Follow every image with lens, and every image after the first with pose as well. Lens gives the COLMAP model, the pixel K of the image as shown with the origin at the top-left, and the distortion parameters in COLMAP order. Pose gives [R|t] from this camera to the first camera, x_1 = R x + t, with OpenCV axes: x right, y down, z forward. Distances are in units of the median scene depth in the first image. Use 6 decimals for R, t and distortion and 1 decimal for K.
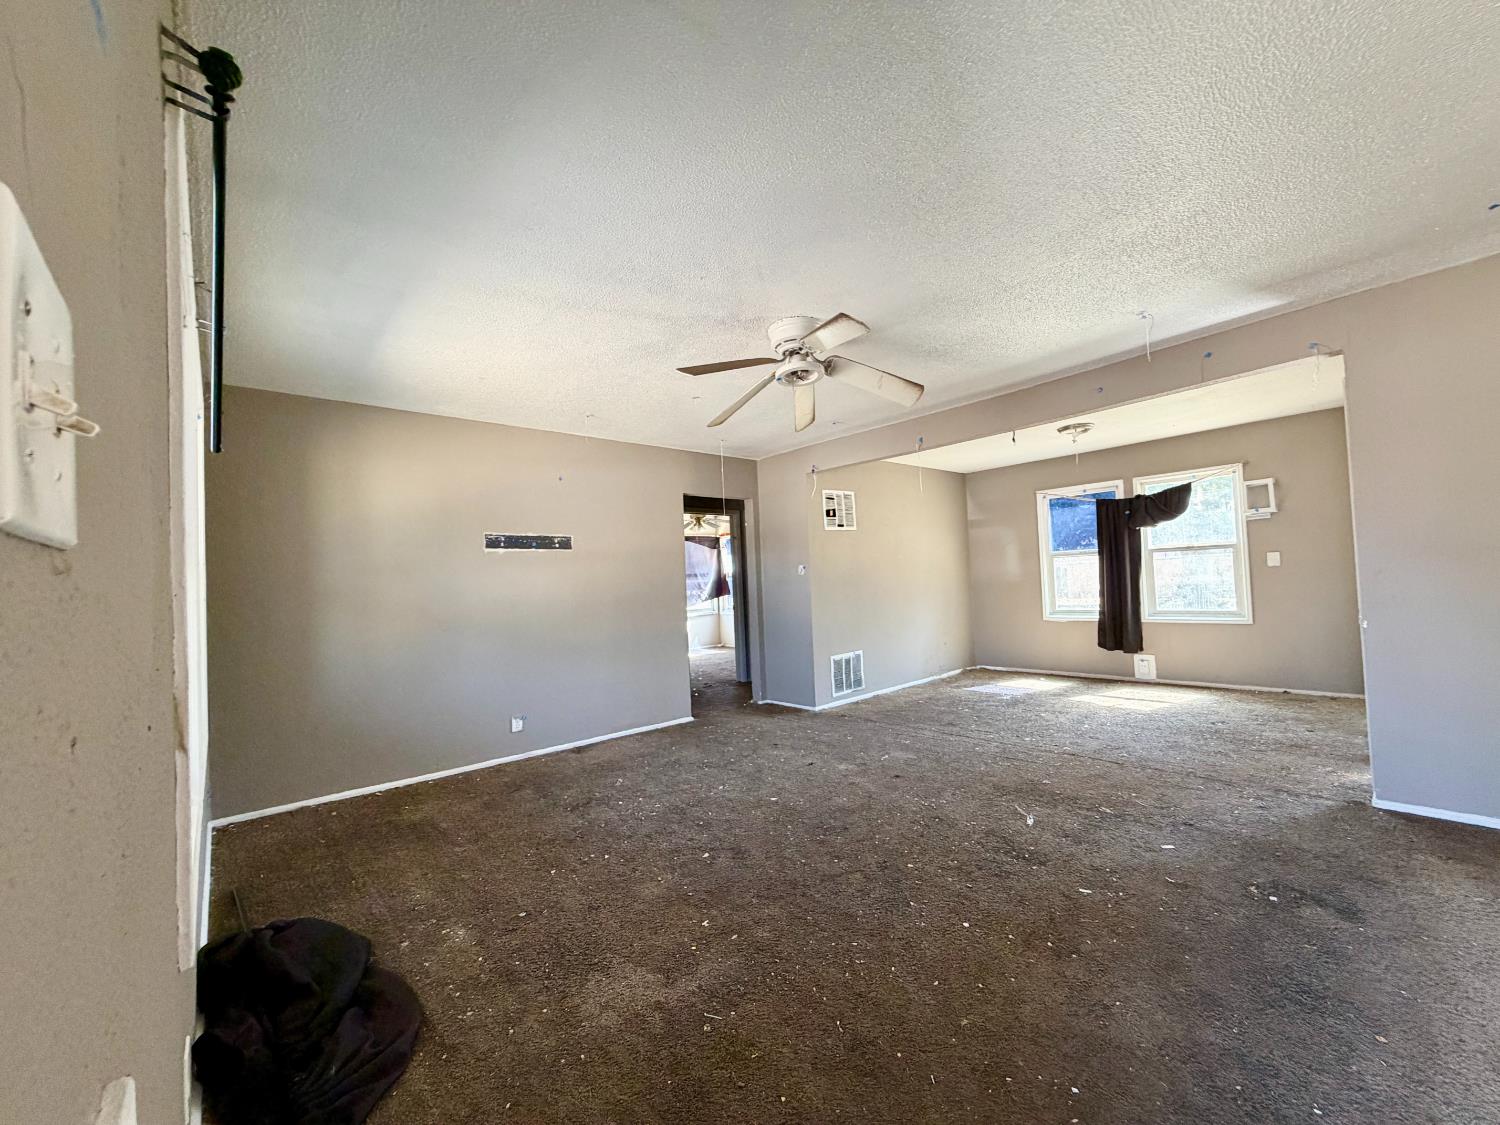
lens RADIAL K [[598.3, 0, 746.2], [0, 598.3, 563.7], [0, 0, 1]] dist [-0.000131, 0.000333]
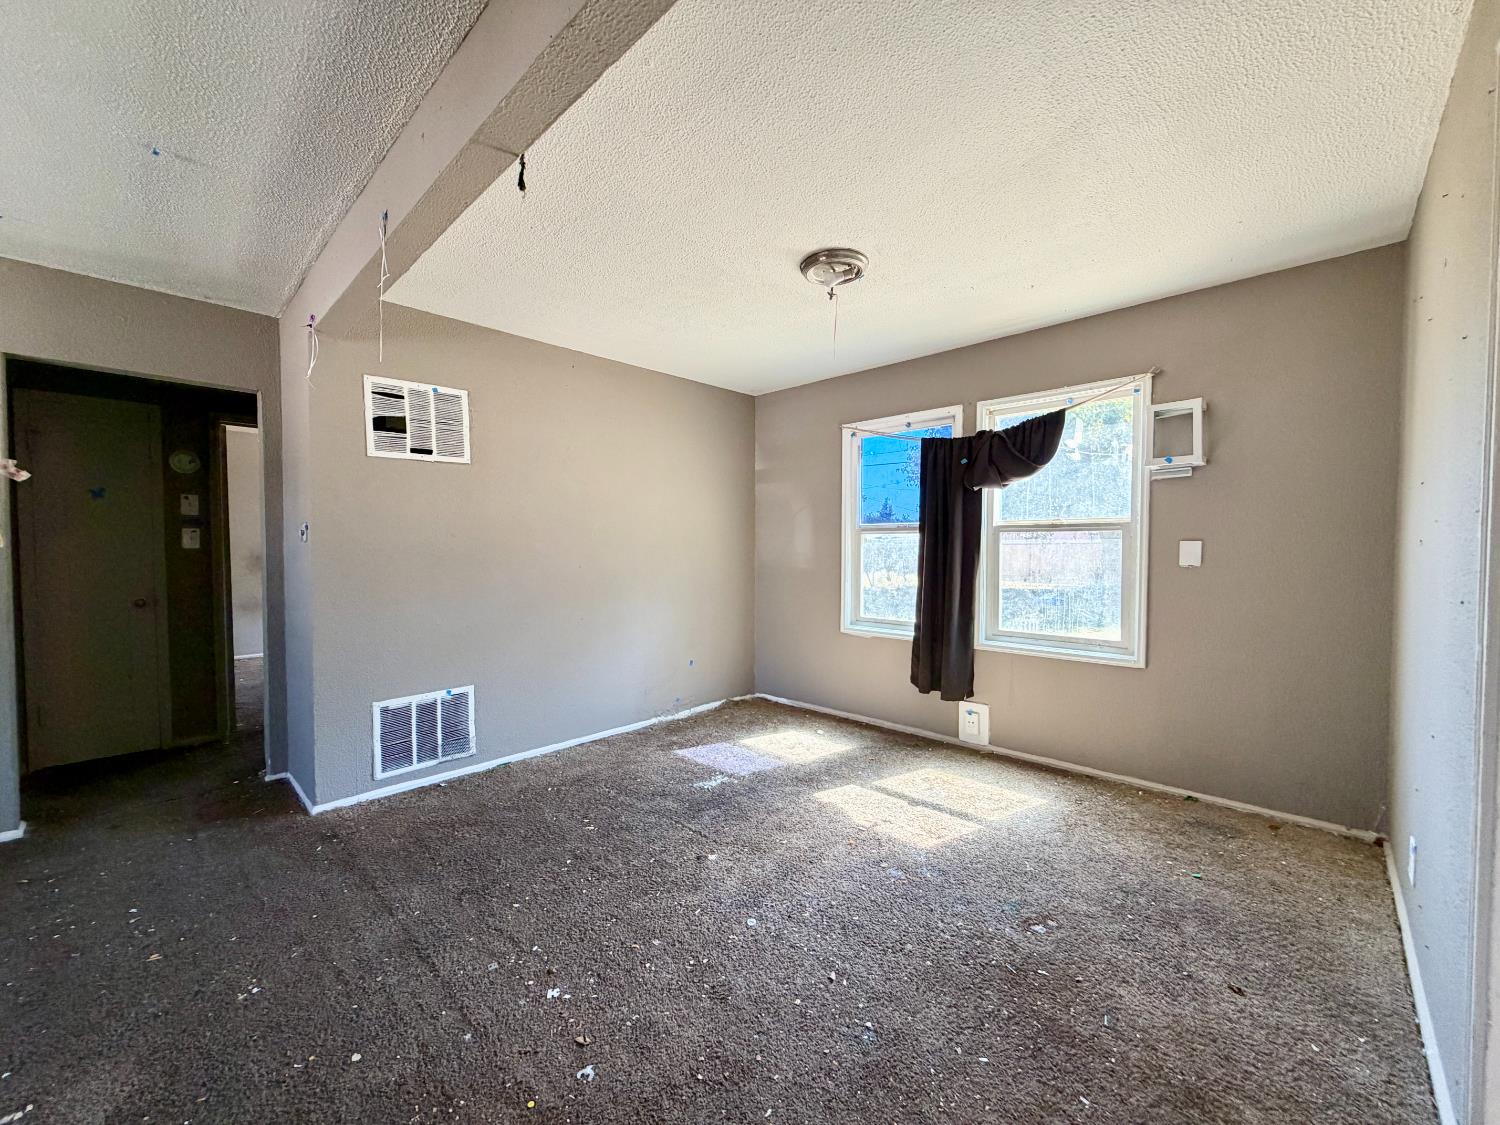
lens RADIAL K [[598.3, 0, 747.3], [0, 598.3, 562.6], [0, 0, 1]] dist [-0.000131, 0.000333]
pose [[0.995543, 0.043850, 0.083489, 0.404064], [-0.048291, 0.997482, 0.051944, -0.007575], [-0.081001, -0.055744, 0.995154, 0.455537]]
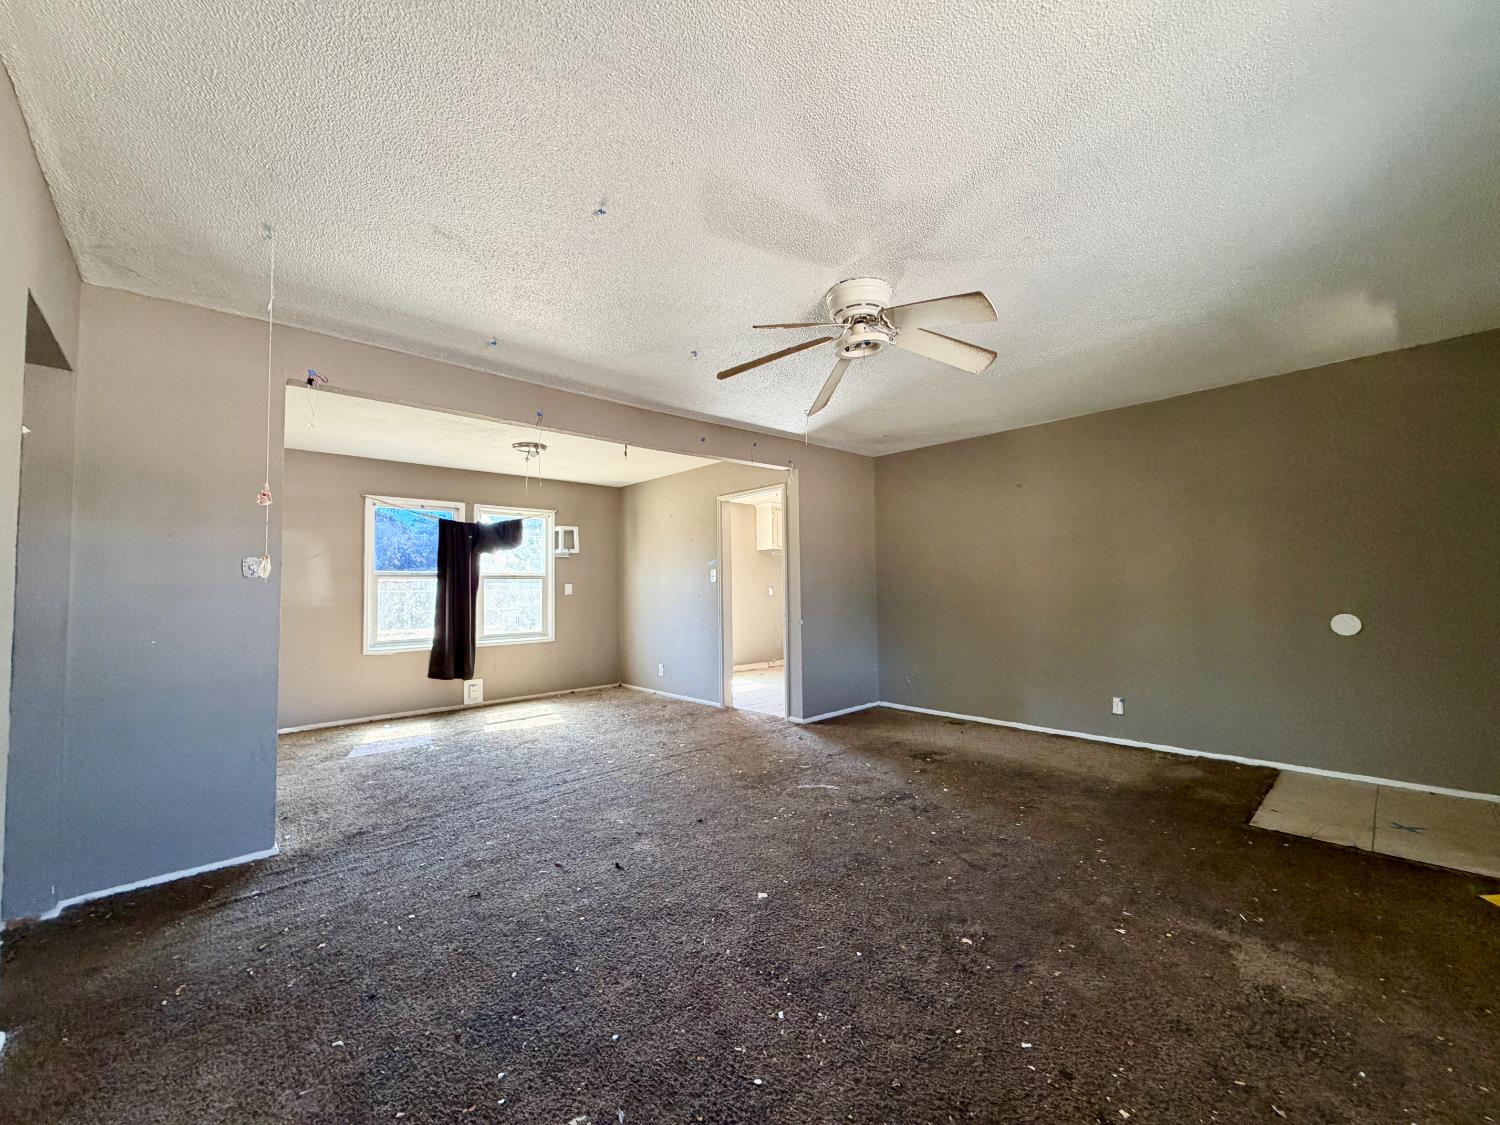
lens RADIAL K [[598.3, 0, 744.6], [0, 598.3, 568.8], [0, 0, 1]] dist [-0.000131, 0.000333]
pose [[-0.017947, 0.080171, 0.996620, -0.380487], [-0.014258, 0.996658, -0.080431, 0.042664], [-0.999737, -0.015653, -0.016744, 0.590809]]
